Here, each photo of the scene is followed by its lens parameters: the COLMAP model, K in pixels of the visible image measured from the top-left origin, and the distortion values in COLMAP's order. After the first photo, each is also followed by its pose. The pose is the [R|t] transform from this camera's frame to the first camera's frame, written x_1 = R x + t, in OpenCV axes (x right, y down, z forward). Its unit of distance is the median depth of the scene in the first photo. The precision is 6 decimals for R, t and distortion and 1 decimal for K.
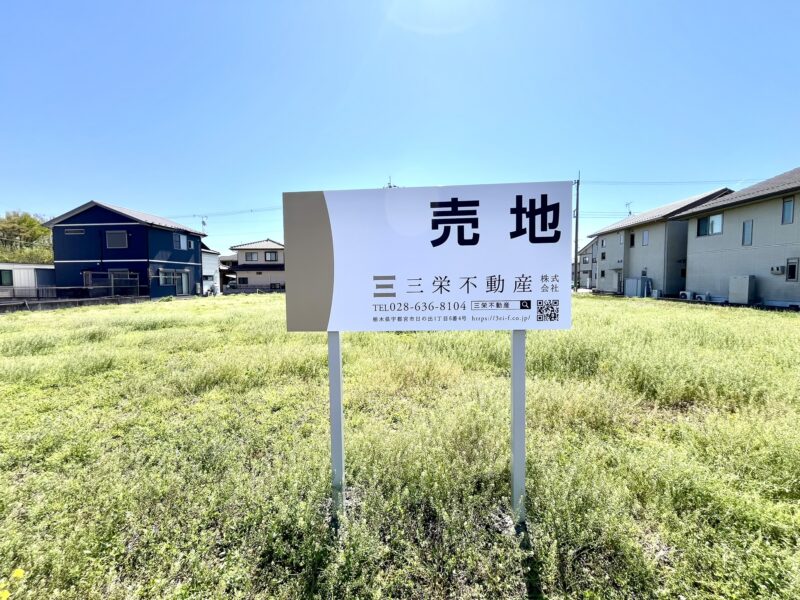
lens RADIAL K [[326.2, 0, 399.5], [0, 326.2, 296.2], [0, 0, 1]] dist [-0.003841, -0.000422]
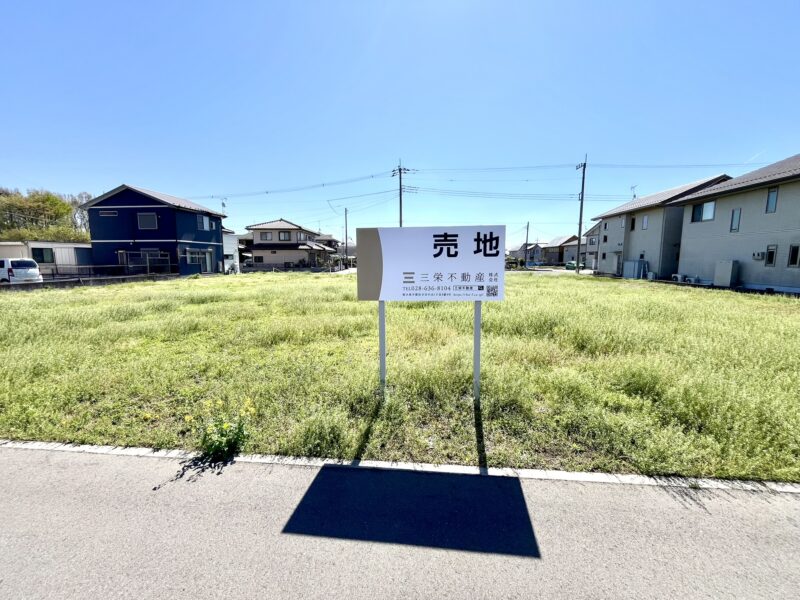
lens RADIAL K [[326.2, 0, 399.5], [0, 326.2, 295.6], [0, 0, 1]] dist [-0.003841, -0.000422]
pose [[0.999696, 0.010930, -0.022113, -0.005093], [-0.009505, 0.997935, 0.063529, -0.004128], [0.022761, -0.063299, 0.997735, -0.083597]]
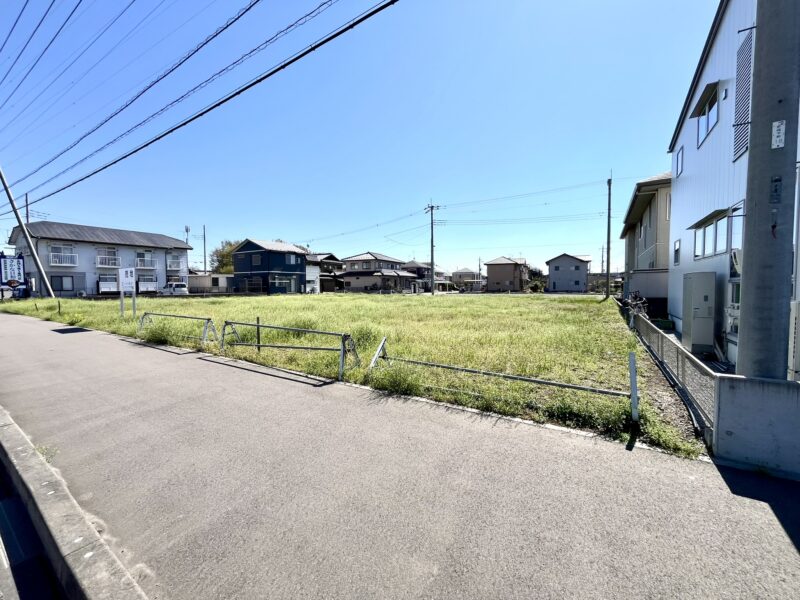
lens RADIAL K [[326.2, 0, 400.2], [0, 326.2, 298.6], [0, 0, 1]] dist [-0.003841, -0.000422]
pose [[0.881071, 0.024068, -0.472372, 0.700183], [-0.025749, 0.999664, 0.002906, 0.008122], [0.472283, 0.009603, 0.881394, -0.188737]]
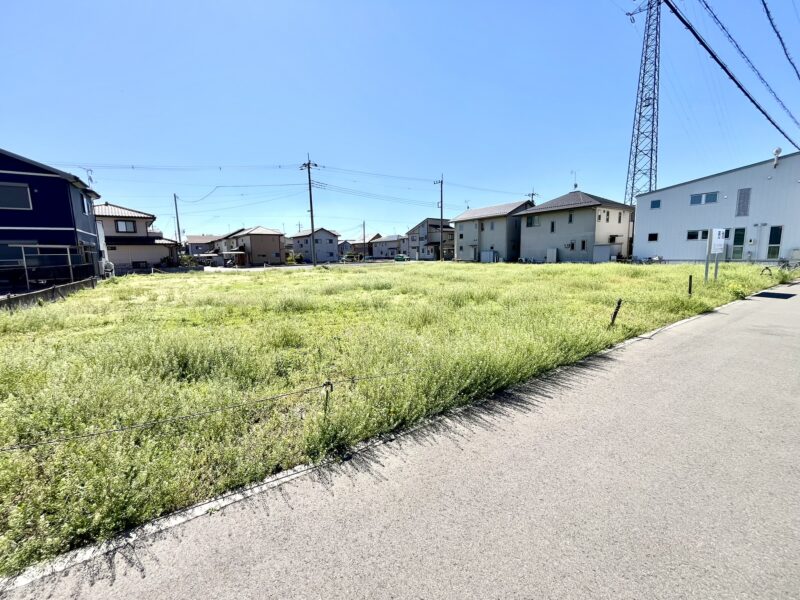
lens RADIAL K [[326.2, 0, 401.2], [0, 326.2, 296.6], [0, 0, 1]] dist [-0.003841, -0.000422]
pose [[0.789155, -0.090030, 0.607560, -0.718191], [0.046029, 0.995086, 0.087668, 0.009902], [-0.612467, -0.041218, 0.789421, -0.020544]]
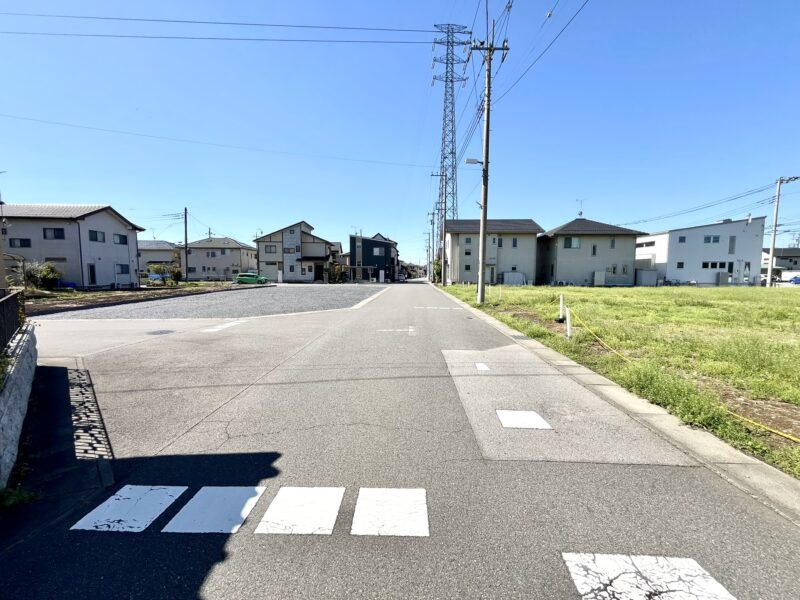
lens RADIAL K [[326.2, 0, 398.6], [0, 326.2, 299.9], [0, 0, 1]] dist [-0.003841, -0.000422]
pose [[-0.019526, -0.073320, 0.997117, -0.728186], [0.043598, 0.996296, 0.074114, -0.071165], [-0.998858, 0.044919, -0.016257, 1.764826]]
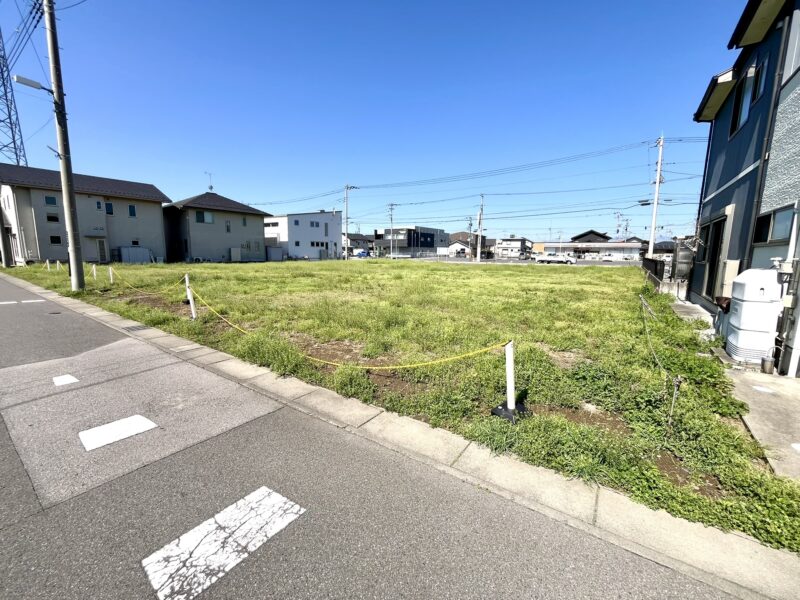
lens RADIAL K [[326.2, 0, 400.6], [0, 326.2, 298.4], [0, 0, 1]] dist [-0.003841, -0.000422]
pose [[-0.855038, -0.077676, 0.512714, -0.738606], [0.016519, 0.984136, 0.176643, -0.073958], [-0.518301, 0.159506, -0.840191, 1.750175]]
